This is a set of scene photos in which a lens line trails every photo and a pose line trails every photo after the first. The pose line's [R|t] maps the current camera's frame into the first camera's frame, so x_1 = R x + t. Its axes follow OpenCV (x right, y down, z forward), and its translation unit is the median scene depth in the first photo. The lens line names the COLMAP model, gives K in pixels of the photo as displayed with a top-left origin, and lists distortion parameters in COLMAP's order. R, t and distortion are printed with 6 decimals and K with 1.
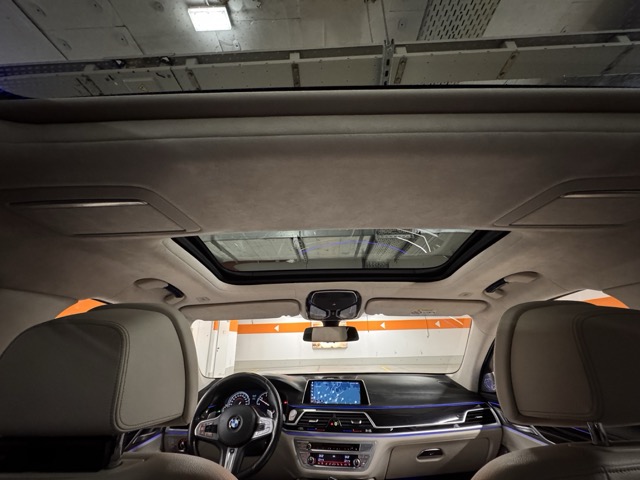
lens RADIAL K [[254.9, 0, 319.7], [0, 254.9, 238.7], [0, 0, 1]] dist [-0.005209, 0.001138]
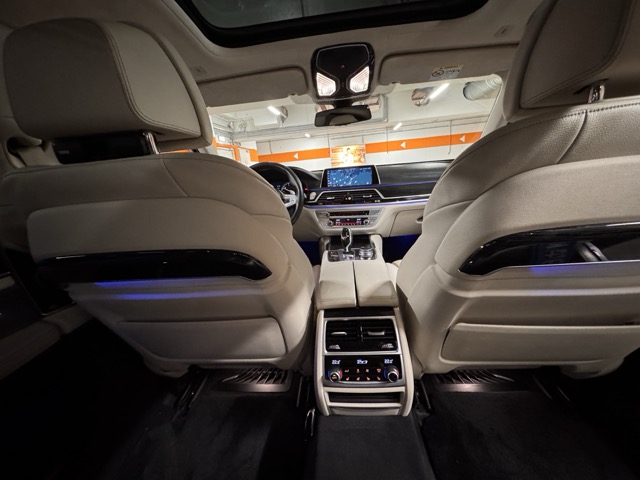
lens RADIAL K [[254.9, 0, 318.6], [0, 254.9, 239.1], [0, 0, 1]] dist [-0.005209, 0.001138]
pose [[0.994569, -0.045359, -0.093677, 0.022684], [0.092725, 0.794948, 0.599549, 0.158124], [0.047274, -0.604979, 0.794837, -0.054800]]
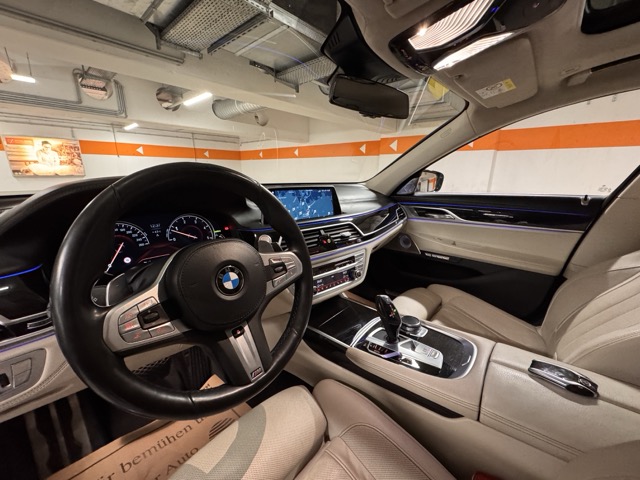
lens RADIAL K [[254.9, 0, 320.6], [0, 254.9, 239.5], [0, 0, 1]] dist [-0.005209, 0.001138]
pose [[0.639442, -0.169947, 0.749821, -0.470444], [-0.308235, 0.836790, 0.452519, 0.413552], [-0.704347, -0.520481, 0.482695, 0.676213]]
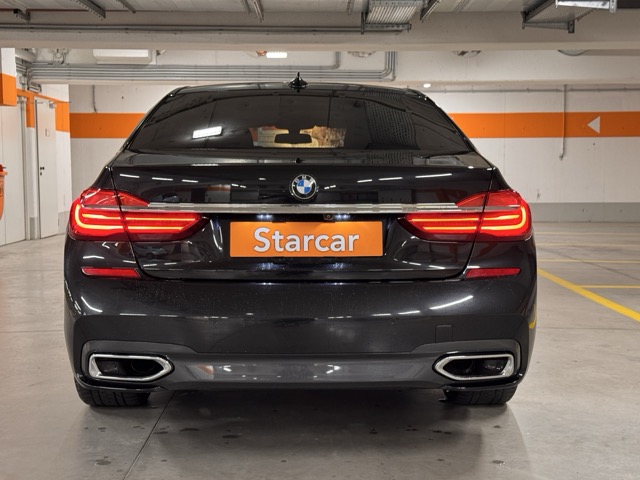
lens RADIAL K [[978.3, 0, 317.8], [0, 978.3, 240.3], [0, 0, 1]] dist [0.154842, 0.000000]
pose [[0.998808, 0.018250, 0.045268, -0.072336], [-0.036202, 0.899074, 0.436297, -1.590065], [-0.032737, -0.437416, 0.898663, -4.403384]]
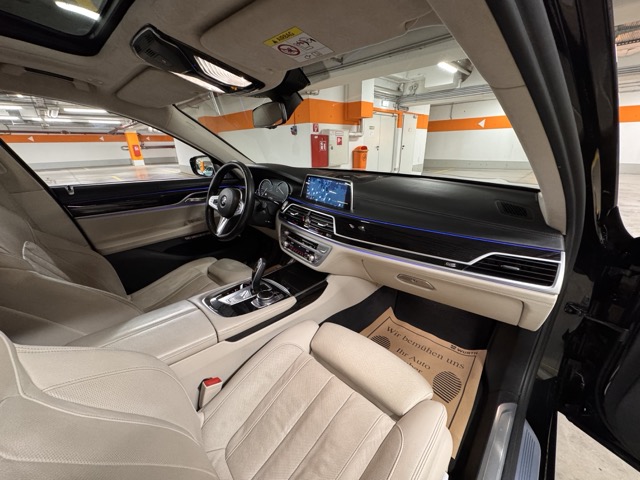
lens RADIAL K [[254.9, 0, 320.4], [0, 254.9, 239.4], [0, 0, 1]] dist [-0.005209, 0.001138]
pose [[0.735814, 0.246278, -0.630813, 0.678926], [0.252230, 0.764823, 0.592812, 0.256156], [0.628457, -0.595309, 0.500648, 0.538581]]
